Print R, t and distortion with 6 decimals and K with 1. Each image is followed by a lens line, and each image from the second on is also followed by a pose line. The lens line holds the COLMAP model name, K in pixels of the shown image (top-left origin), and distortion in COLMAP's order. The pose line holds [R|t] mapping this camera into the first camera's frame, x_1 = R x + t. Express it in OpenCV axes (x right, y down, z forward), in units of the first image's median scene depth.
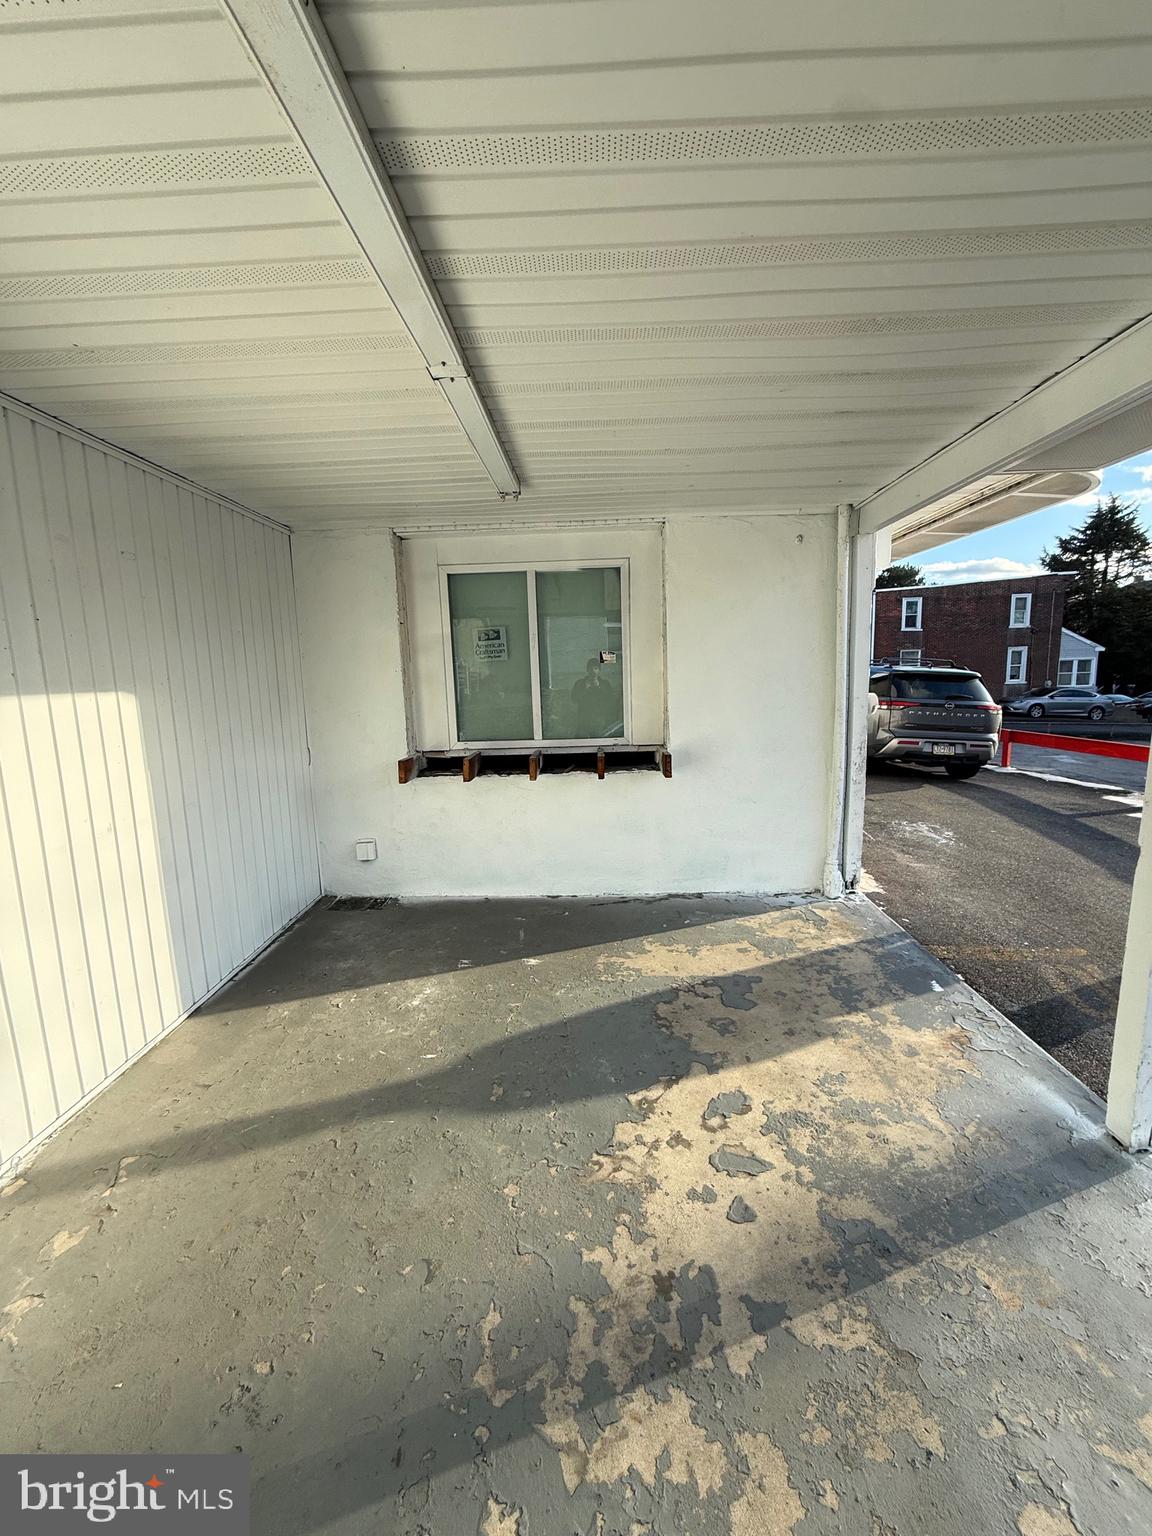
lens RADIAL K [[607.5, 0, 574.9], [0, 607.5, 762.4], [0, 0, 1]] dist [-0.001049, -0.000113]
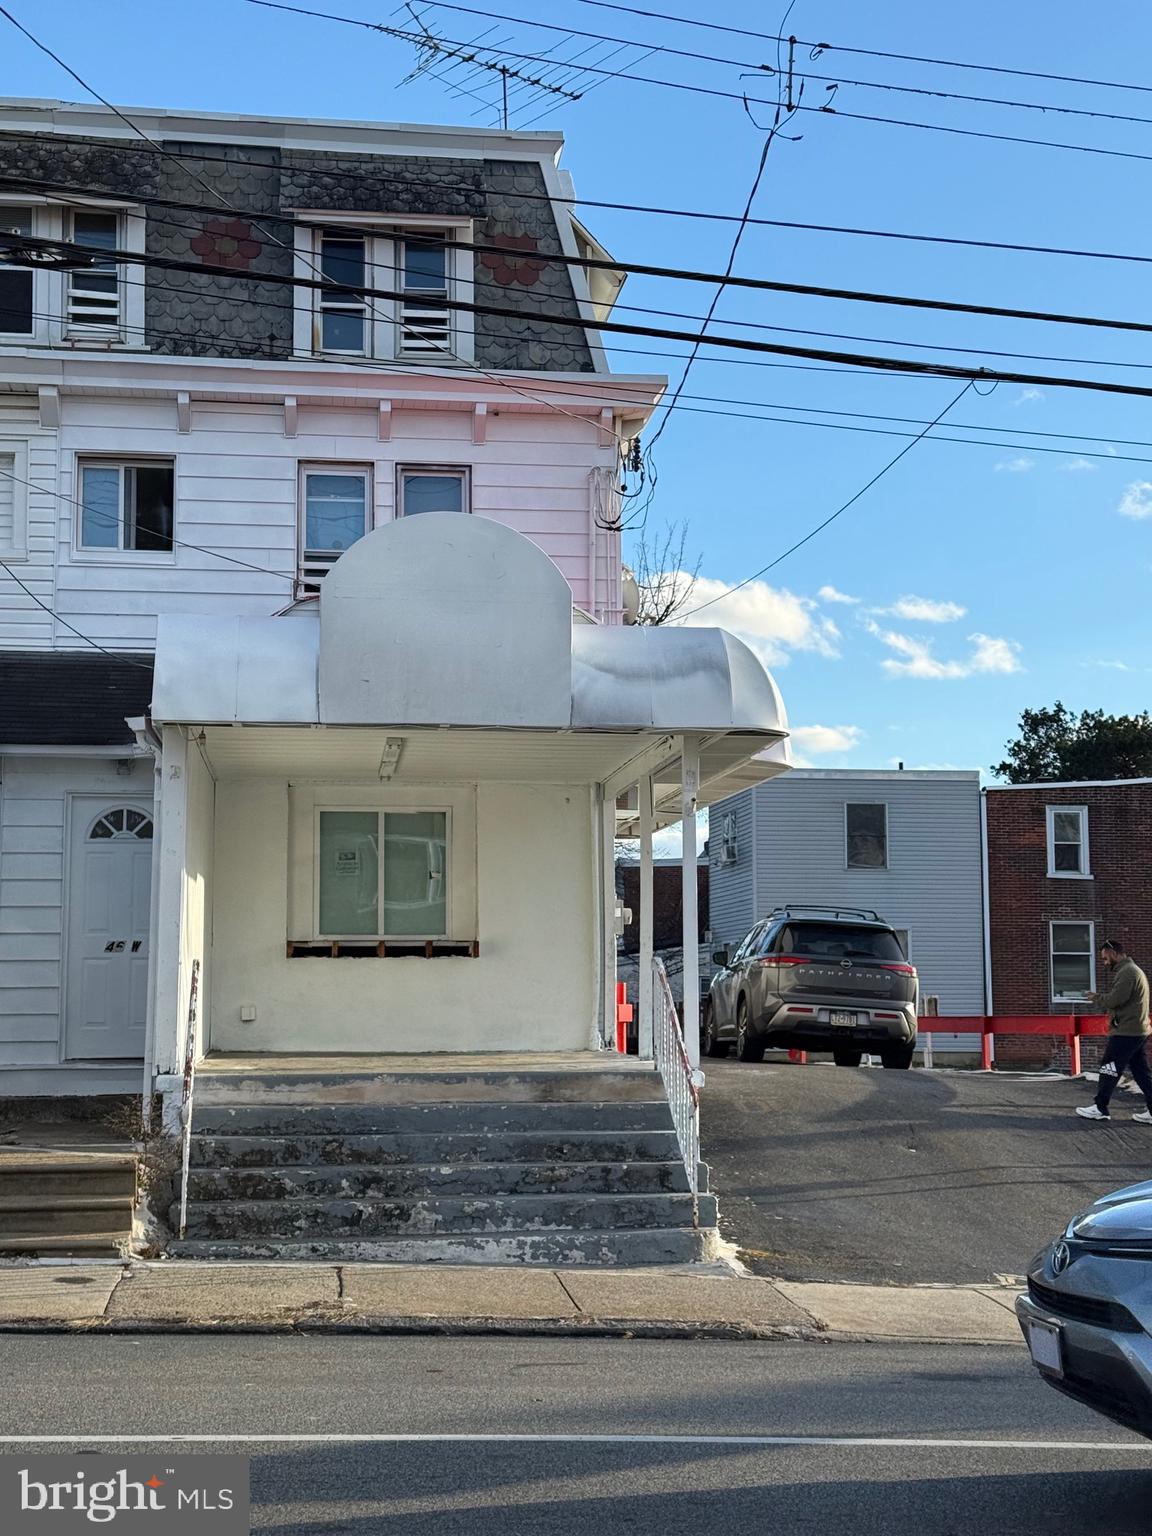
lens RADIAL K [[2211.3, 0, 539.6], [0, 2211.3, 768.1], [0, 0, 1]] dist [0.085563, 0.014406]
pose [[0.989753, 0.042260, 0.136391, -0.392618], [-0.007059, 0.968513, -0.248863, 0.811142], [-0.142613, 0.245350, 0.958887, -3.774095]]
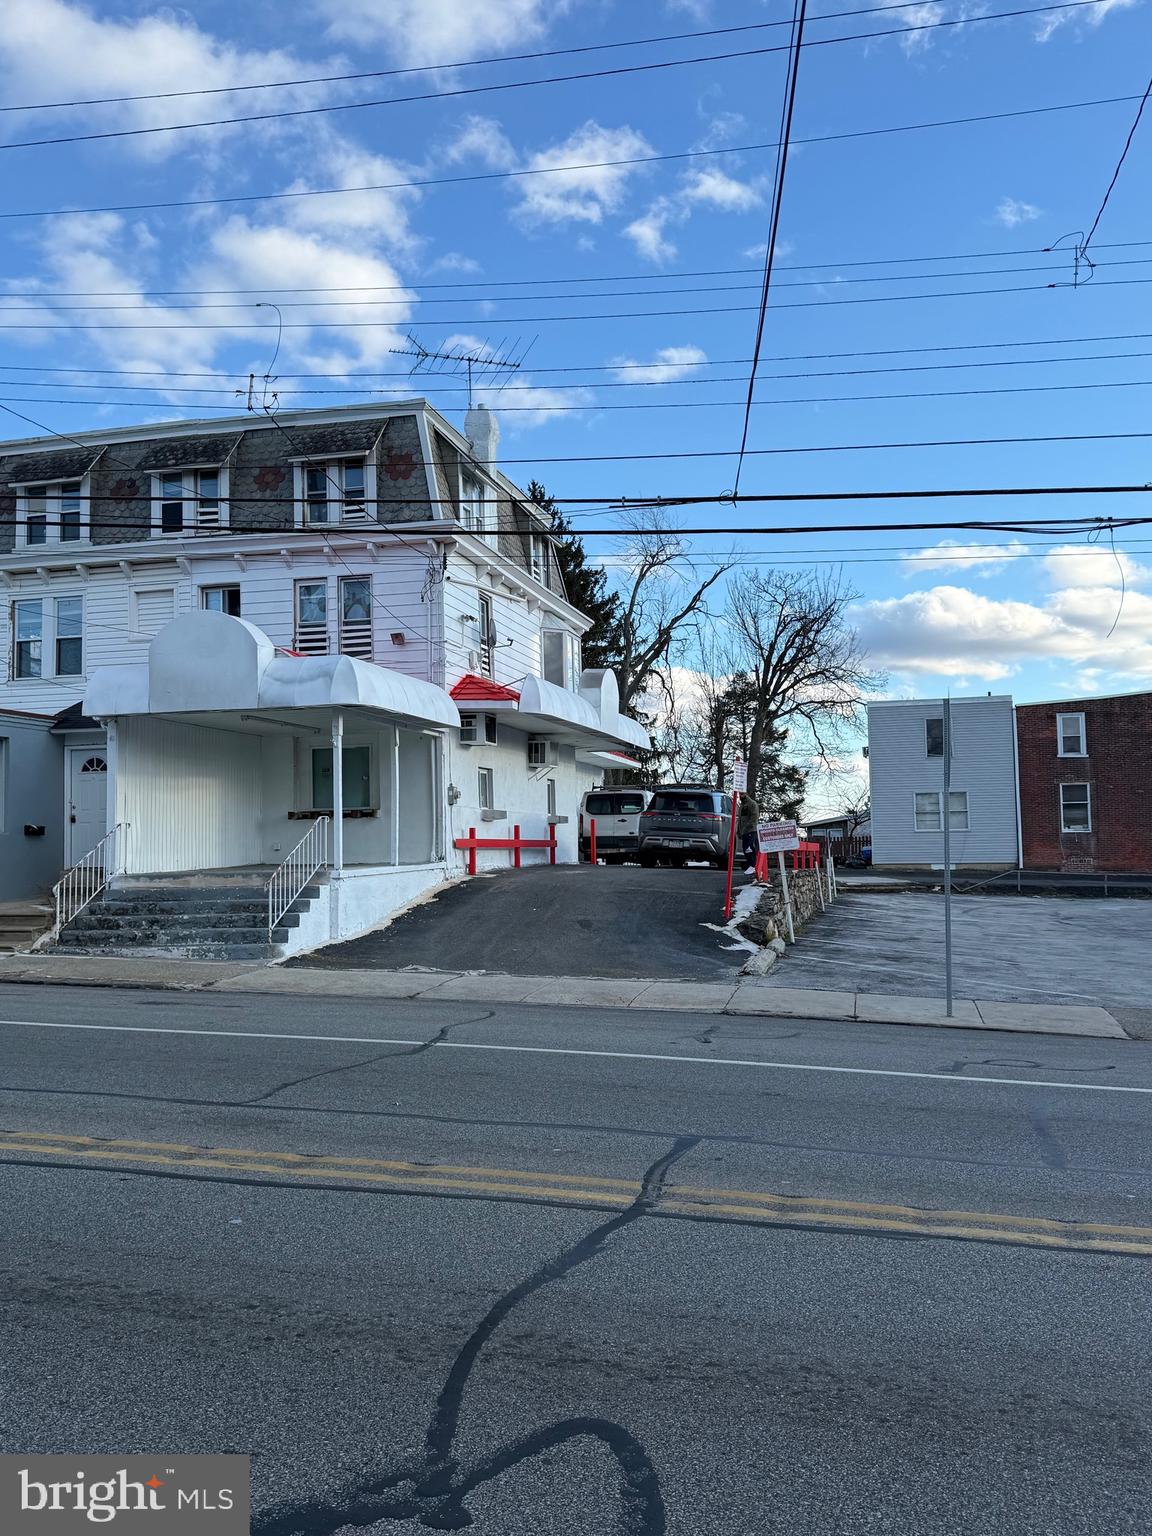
lens RADIAL K [[1237.0, 0, 576.0], [0, 1237.0, 768.0], [0, 0, 1]] dist [0.138568, -0.248595]
pose [[0.974764, -0.003368, -0.223211, 2.225234], [-0.041242, 0.979958, -0.194888, 0.837439], [0.219394, 0.199176, 0.955089, -4.154847]]
